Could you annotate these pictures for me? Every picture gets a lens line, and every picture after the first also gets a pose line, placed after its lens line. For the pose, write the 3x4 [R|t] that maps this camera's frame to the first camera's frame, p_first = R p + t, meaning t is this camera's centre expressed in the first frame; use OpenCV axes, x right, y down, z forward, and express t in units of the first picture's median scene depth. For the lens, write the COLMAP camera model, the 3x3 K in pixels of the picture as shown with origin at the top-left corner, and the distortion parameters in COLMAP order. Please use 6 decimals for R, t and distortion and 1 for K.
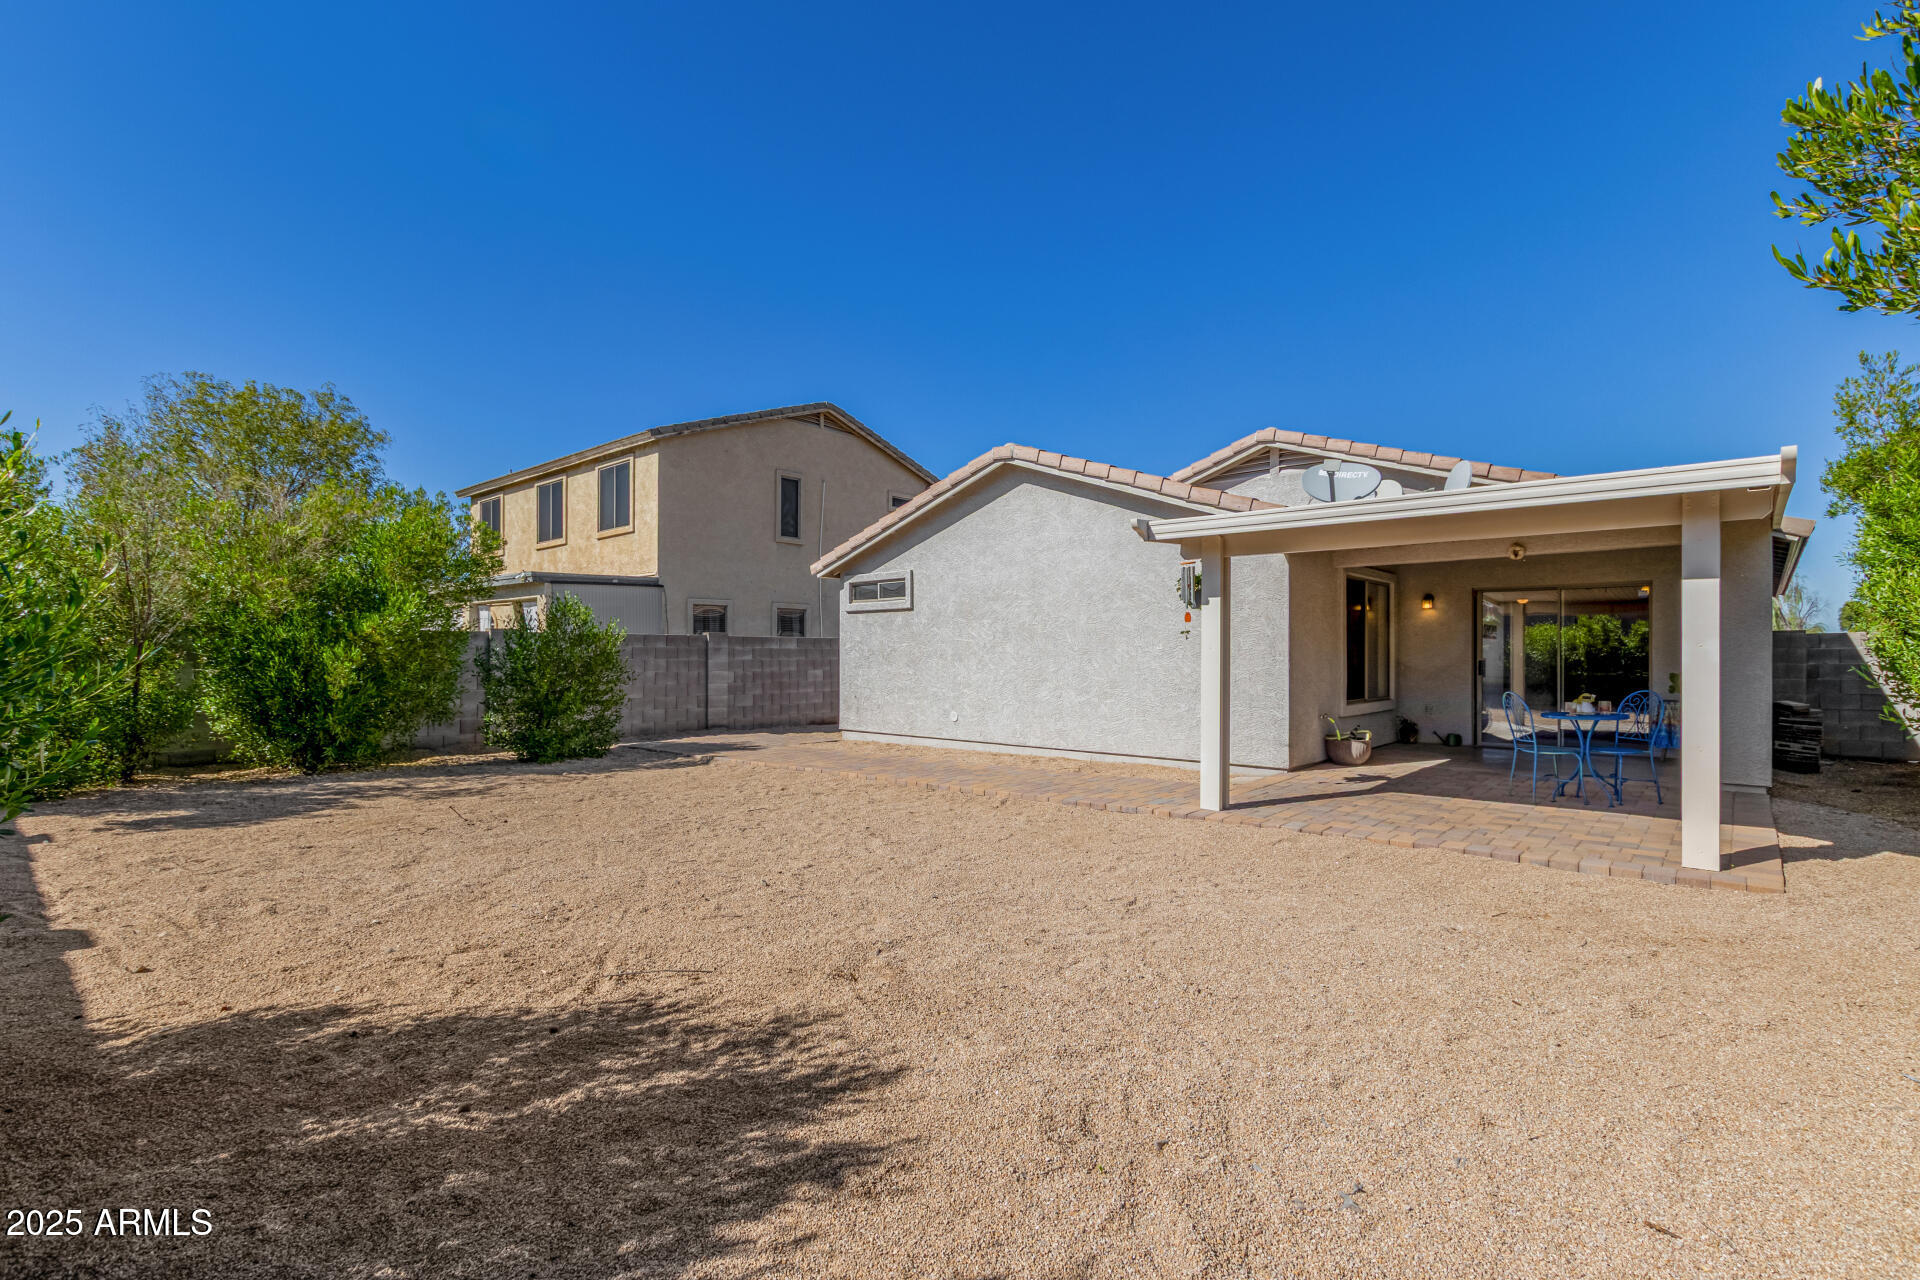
lens RADIAL K [[901.0, 0, 954.3], [0, 901.0, 647.6], [0, 0, 1]] dist [0.003743, -0.000626]
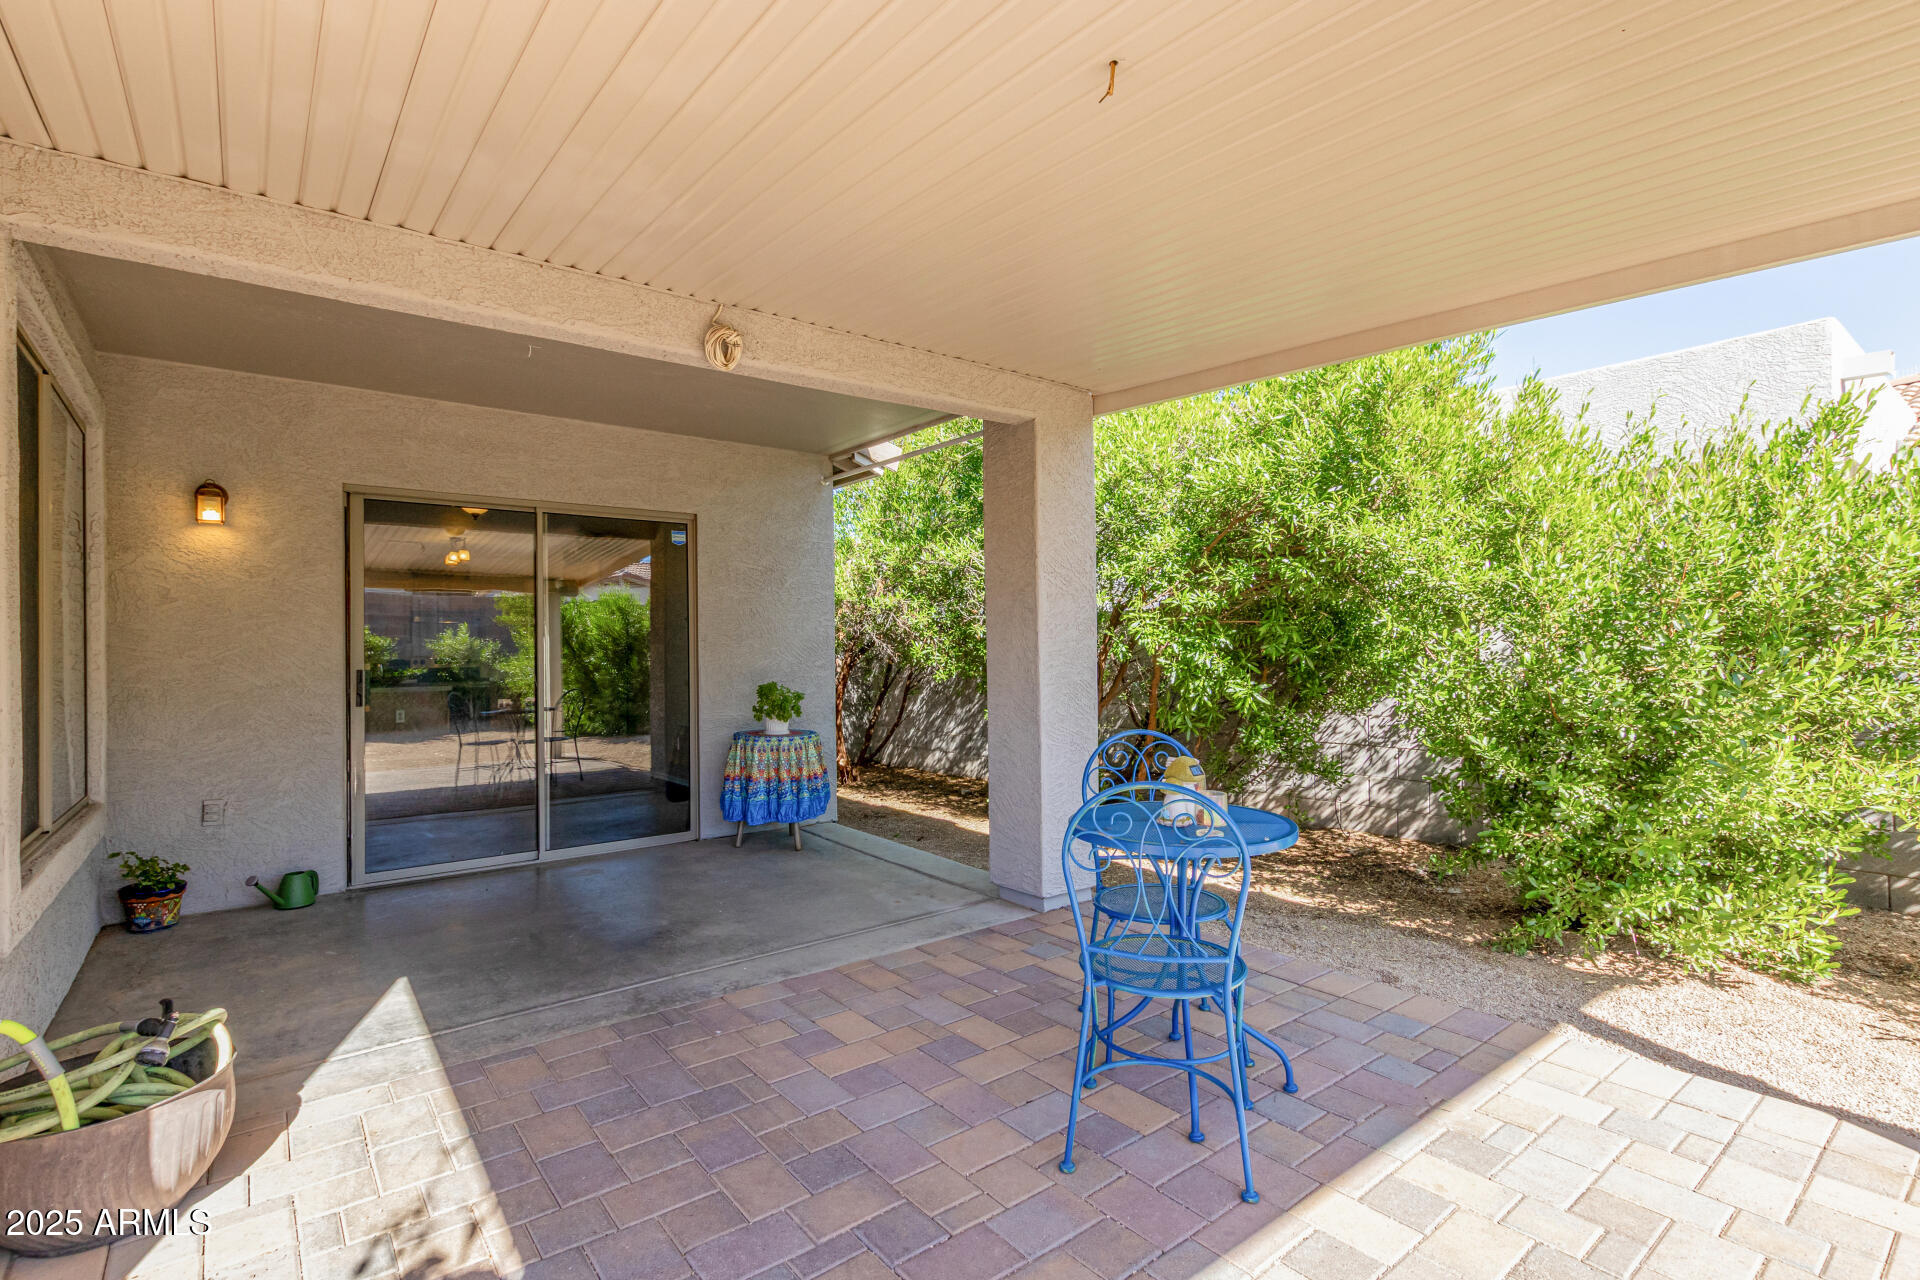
lens RADIAL K [[901.0, 0, 959.6], [0, 901.0, 643.5], [0, 0, 1]] dist [0.003743, -0.000626]
pose [[0.167123, -0.000002, 0.985936, 0.234022], [0.008719, 0.999961, -0.001476, 0.005758], [-0.985897, 0.008843, 0.167117, 0.665646]]
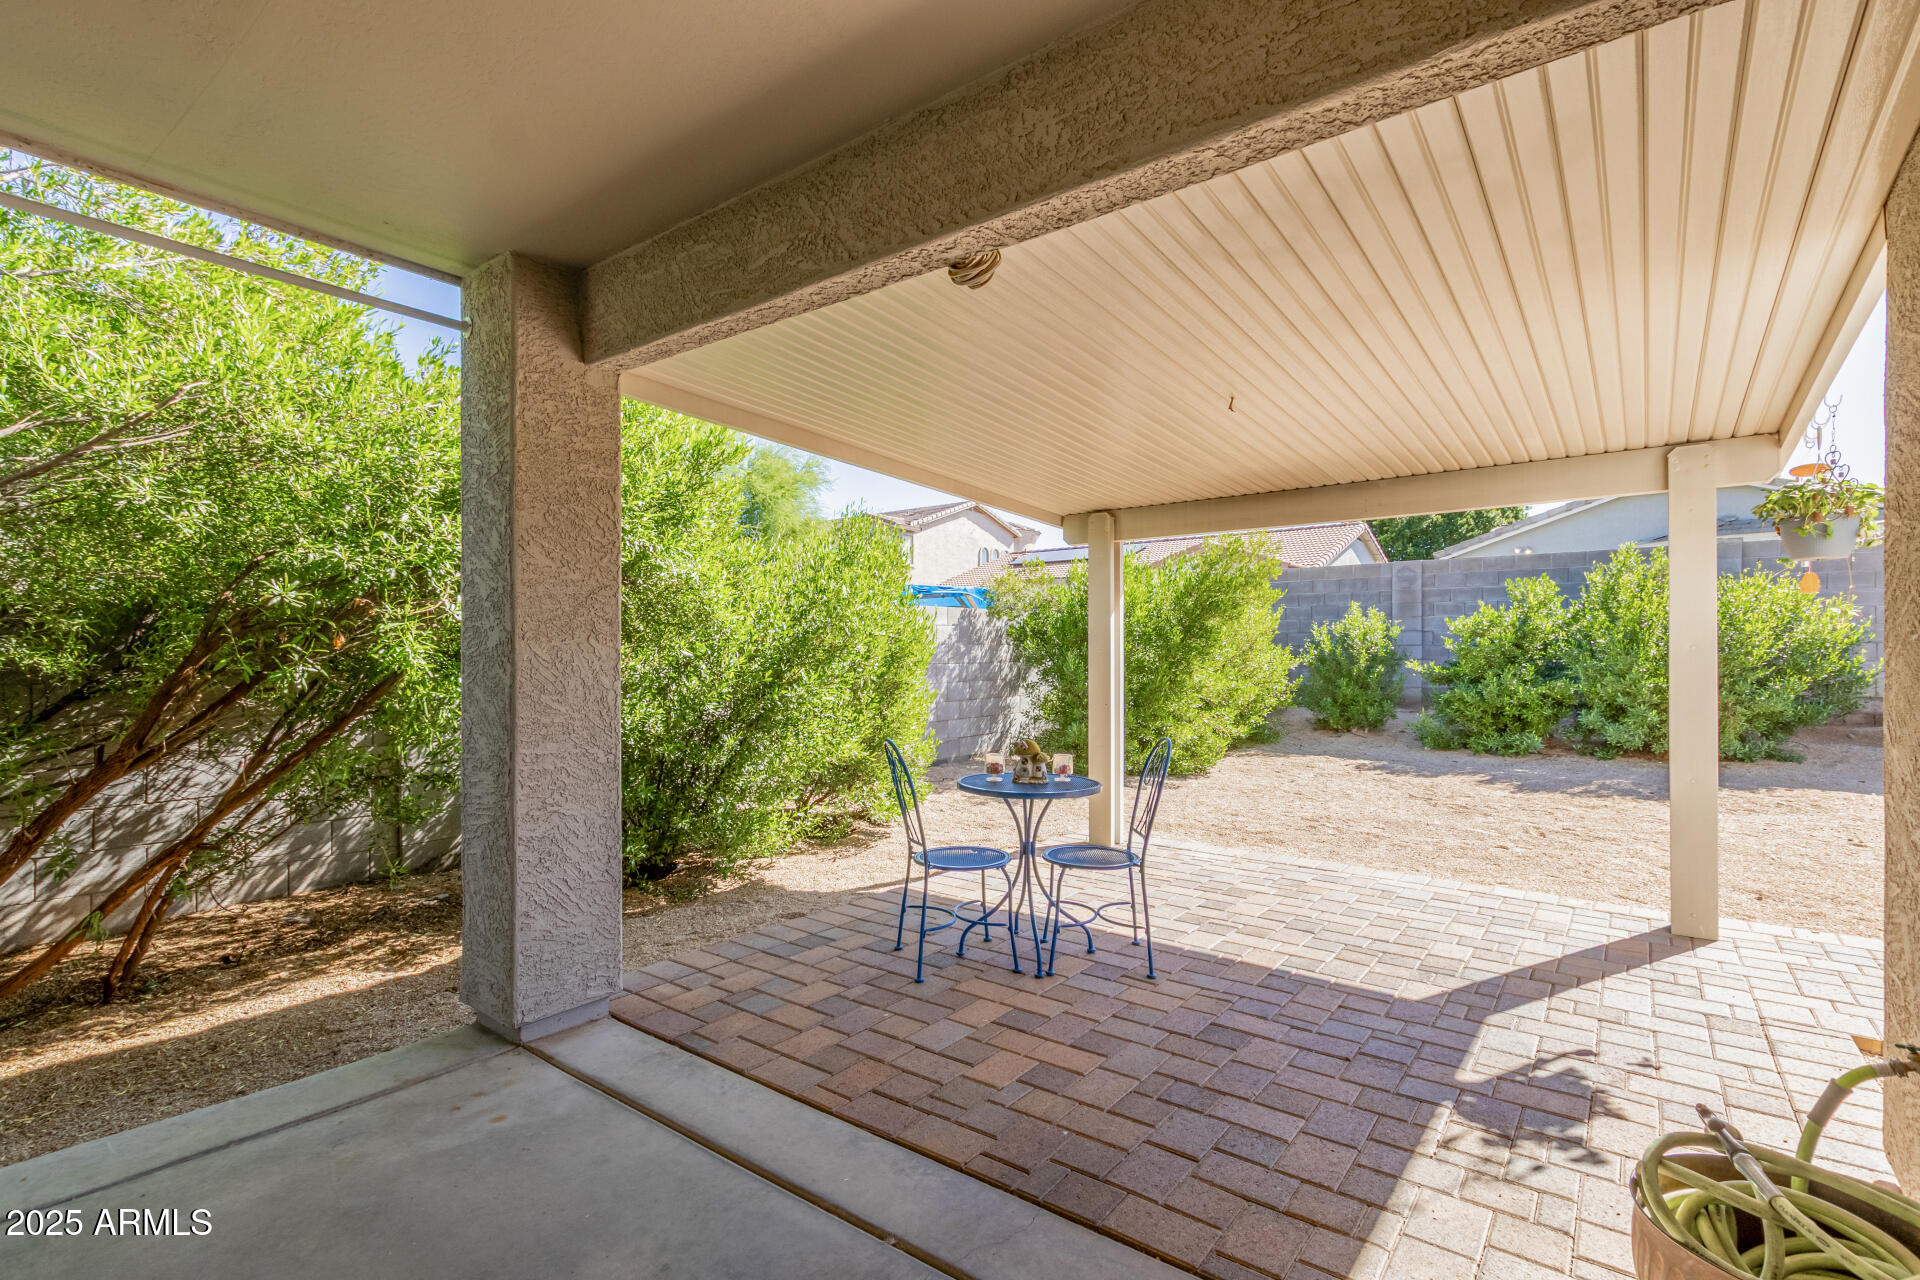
lens RADIAL K [[901.0, 0, 969.2], [0, 901.0, 644.6], [0, 0, 1]] dist [0.003743, -0.000626]
pose [[-0.996845, 0.000880, -0.079366, 0.354860], [0.001960, 0.999907, -0.013528, 0.004885], [0.079347, -0.013641, -0.996754, 0.804131]]
